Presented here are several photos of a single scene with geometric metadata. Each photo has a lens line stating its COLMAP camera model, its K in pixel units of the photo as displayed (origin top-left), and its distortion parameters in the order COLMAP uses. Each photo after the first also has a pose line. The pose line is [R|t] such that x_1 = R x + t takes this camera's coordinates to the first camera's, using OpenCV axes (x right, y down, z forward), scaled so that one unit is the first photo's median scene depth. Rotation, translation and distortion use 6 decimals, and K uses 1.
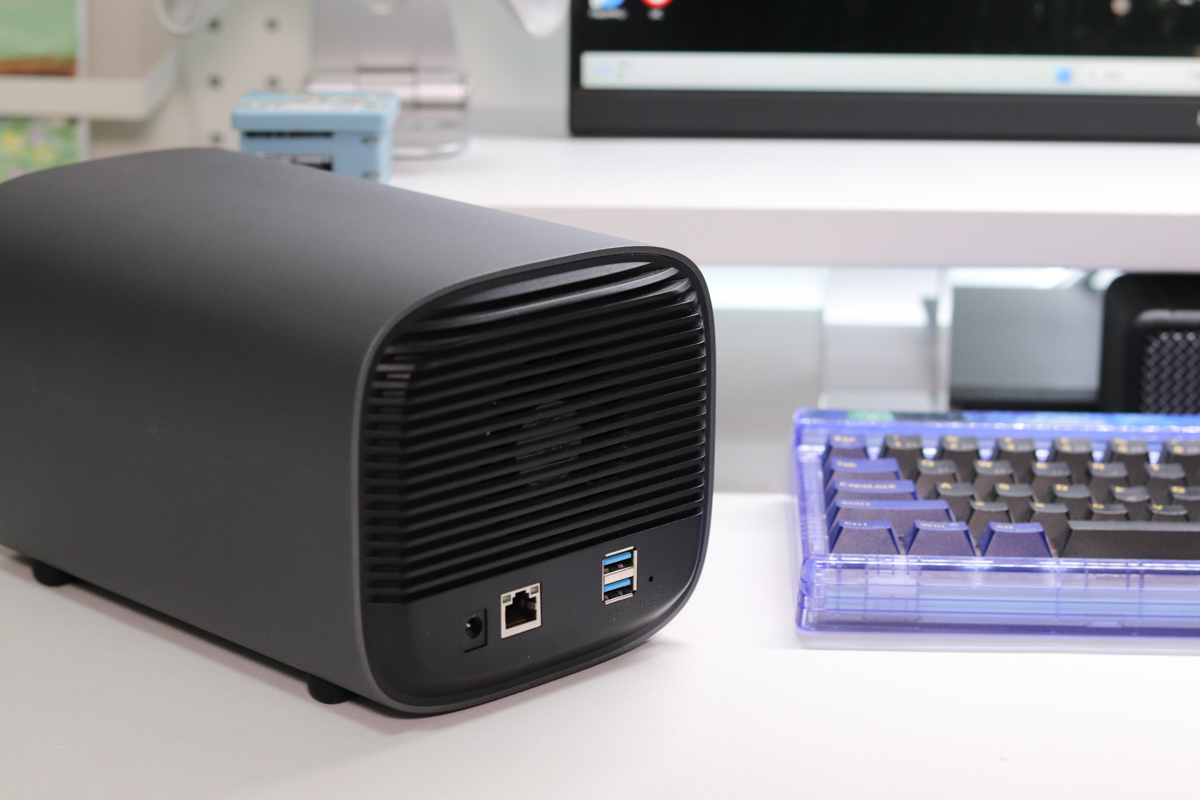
lens RADIAL K [[2987.3, 0, 599.1], [0, 2987.3, 400.8], [0, 0, 1]] dist [-0.177528, 0.000000]
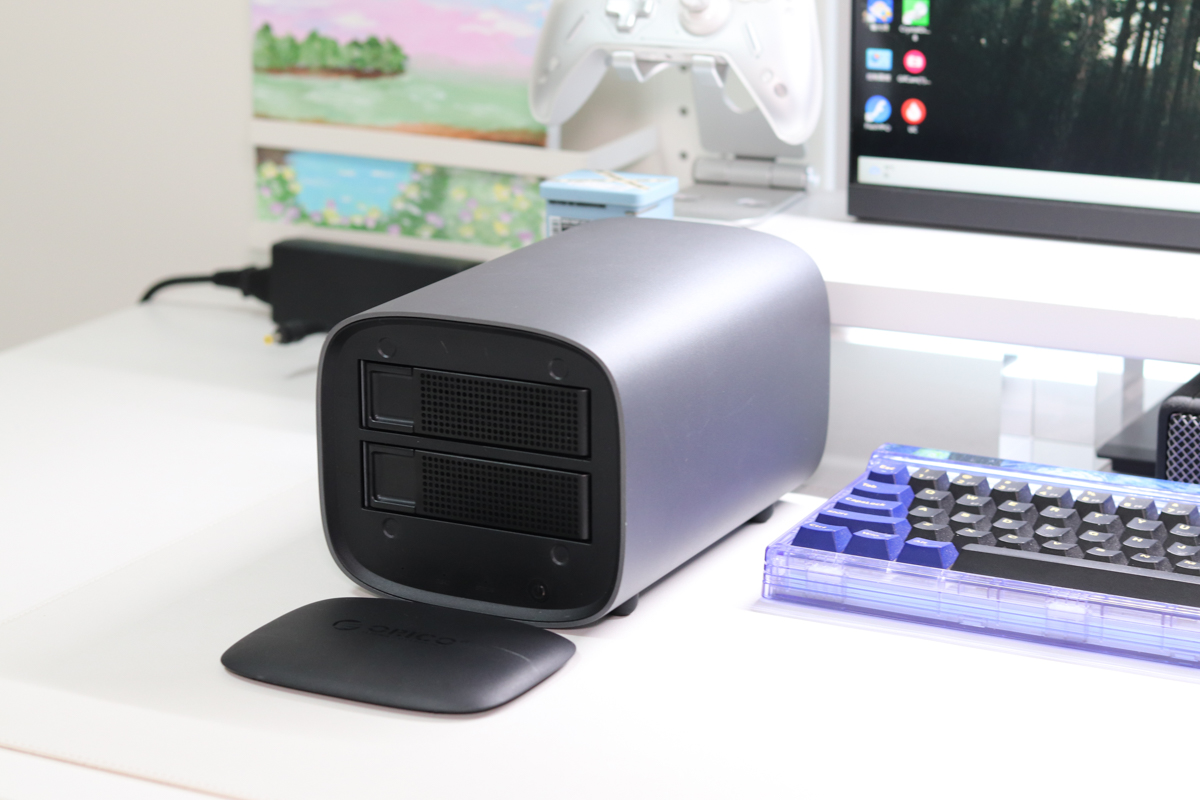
lens RADIAL K [[2987.3, 0, 600.4], [0, 2987.3, 399.5], [0, 0, 1]] dist [-0.177528, 0.000000]
pose [[0.898631, 0.098792, -0.427437, 0.500472], [-0.102231, 0.994648, 0.014963, -0.022532], [0.426628, 0.030251, 0.903921, -0.224338]]
